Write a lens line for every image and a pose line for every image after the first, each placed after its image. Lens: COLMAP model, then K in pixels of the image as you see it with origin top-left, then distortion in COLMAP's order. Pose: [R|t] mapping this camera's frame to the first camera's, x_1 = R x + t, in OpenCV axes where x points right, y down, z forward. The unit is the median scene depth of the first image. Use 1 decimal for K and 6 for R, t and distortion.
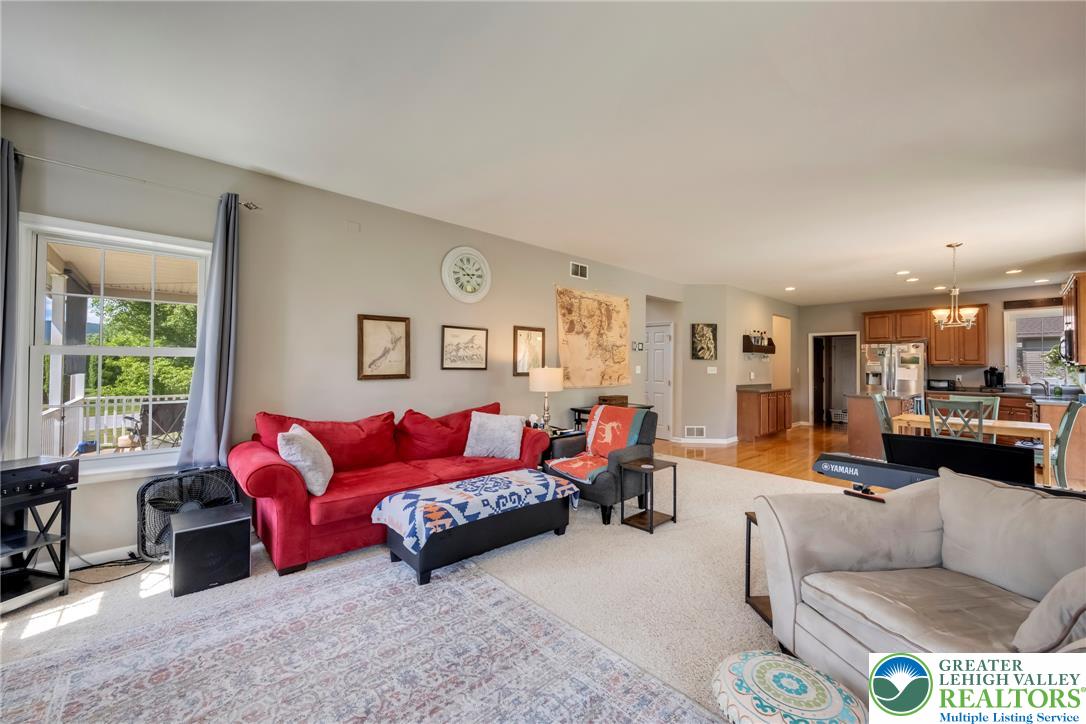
lens RADIAL K [[423.7, 0, 546.0], [0, 423.7, 359.6], [0, 0, 1]] dist [-0.002394, -0.000277]
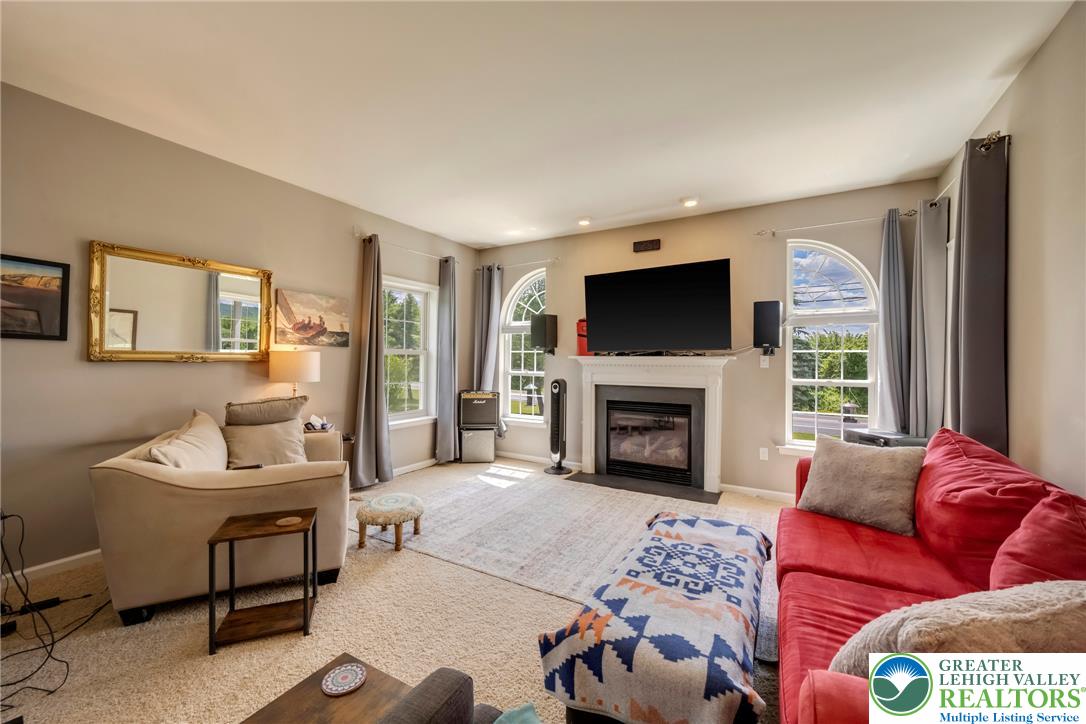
lens RADIAL K [[423.7, 0, 542.9], [0, 423.7, 359.3], [0, 0, 1]] dist [-0.002394, -0.000277]
pose [[-0.955243, -0.020576, -0.295105, 0.102871], [-0.015459, 0.999687, -0.019660, 0.014330], [0.295417, -0.014218, -0.955263, 0.703844]]
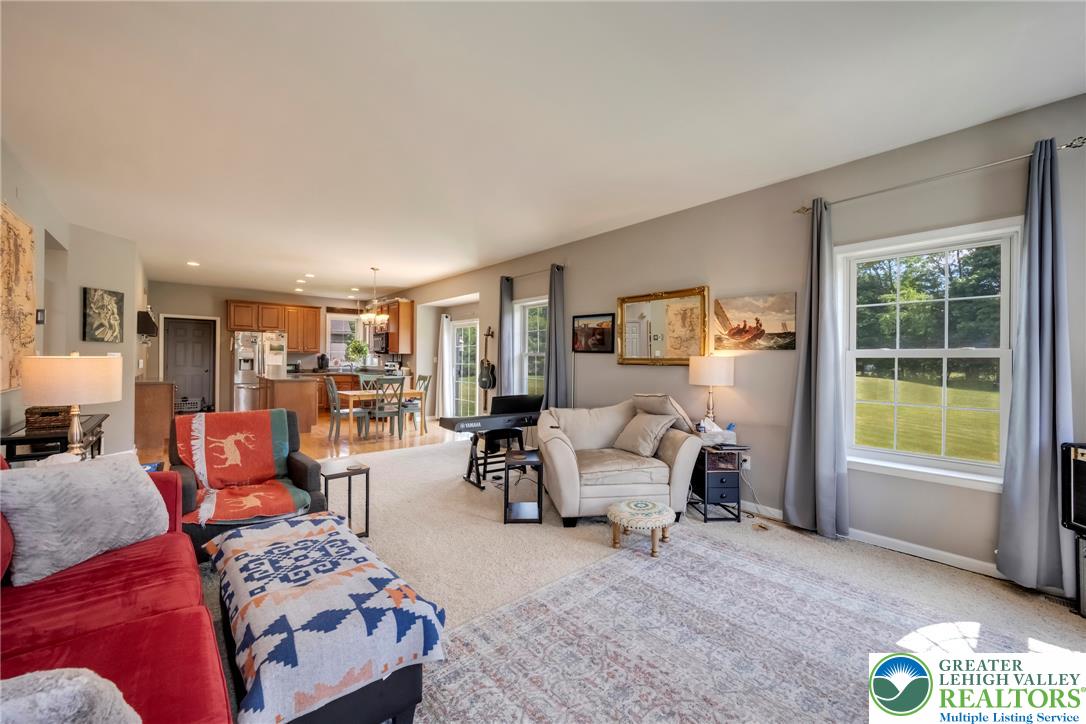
lens RADIAL K [[423.7, 0, 537.8], [0, 423.7, 359.6], [0, 0, 1]] dist [-0.002394, -0.000277]
pose [[0.028786, -0.010149, 0.999534, -0.337283], [-0.026541, 0.999588, 0.010914, 0.002734], [-0.999233, -0.026843, 0.028505, 0.314021]]
